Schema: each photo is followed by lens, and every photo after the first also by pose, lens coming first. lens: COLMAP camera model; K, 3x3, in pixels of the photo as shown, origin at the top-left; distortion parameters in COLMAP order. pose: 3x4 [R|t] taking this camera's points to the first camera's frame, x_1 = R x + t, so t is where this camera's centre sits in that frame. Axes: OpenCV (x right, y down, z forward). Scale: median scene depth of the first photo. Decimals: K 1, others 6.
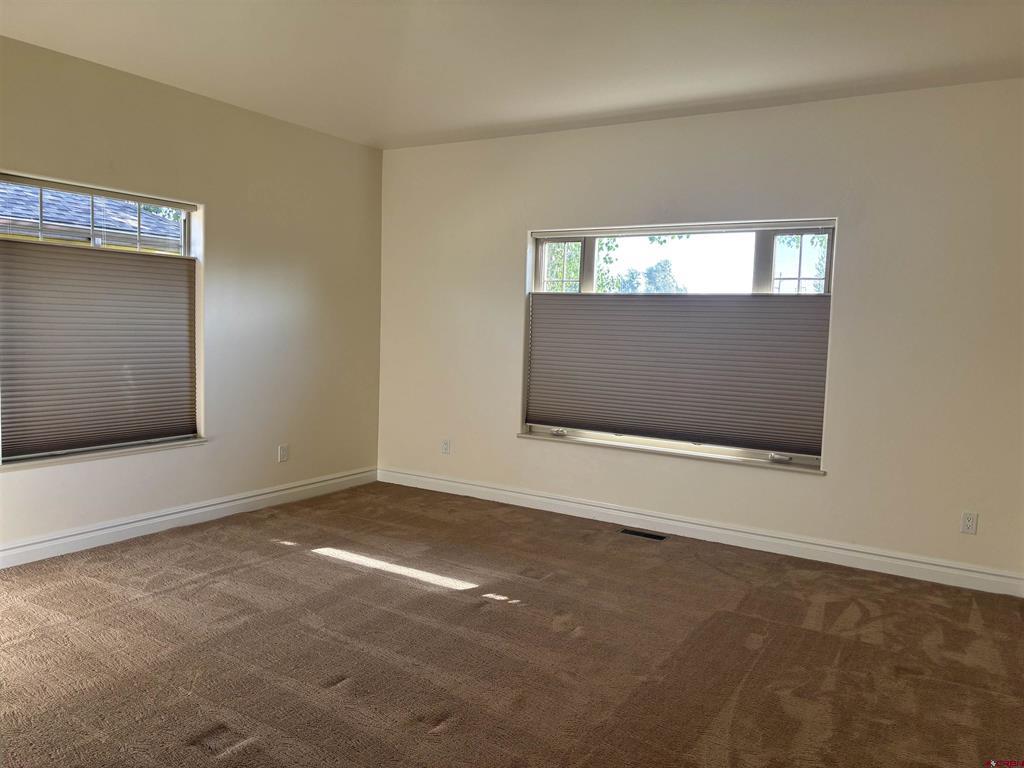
lens RADIAL K [[759.6, 0, 512.0], [0, 759.6, 384.0], [0, 0, 1]] dist [0.008314, 0.002147]
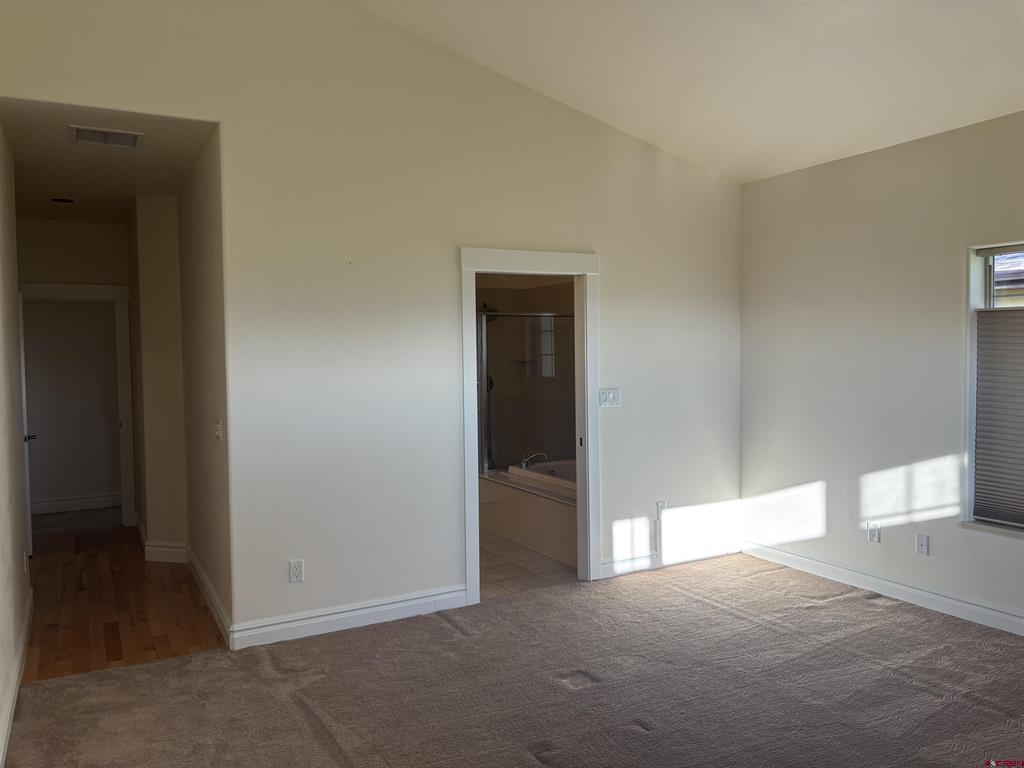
lens RADIAL K [[759.6, 0, 512.0], [0, 759.6, 384.0], [0, 0, 1]] dist [0.008314, 0.002147]
pose [[-0.476317, 0.010911, -0.879206, 0.601917], [-0.072304, 0.996051, 0.051532, -0.100330], [0.876296, 0.088115, -0.473647, 0.975830]]
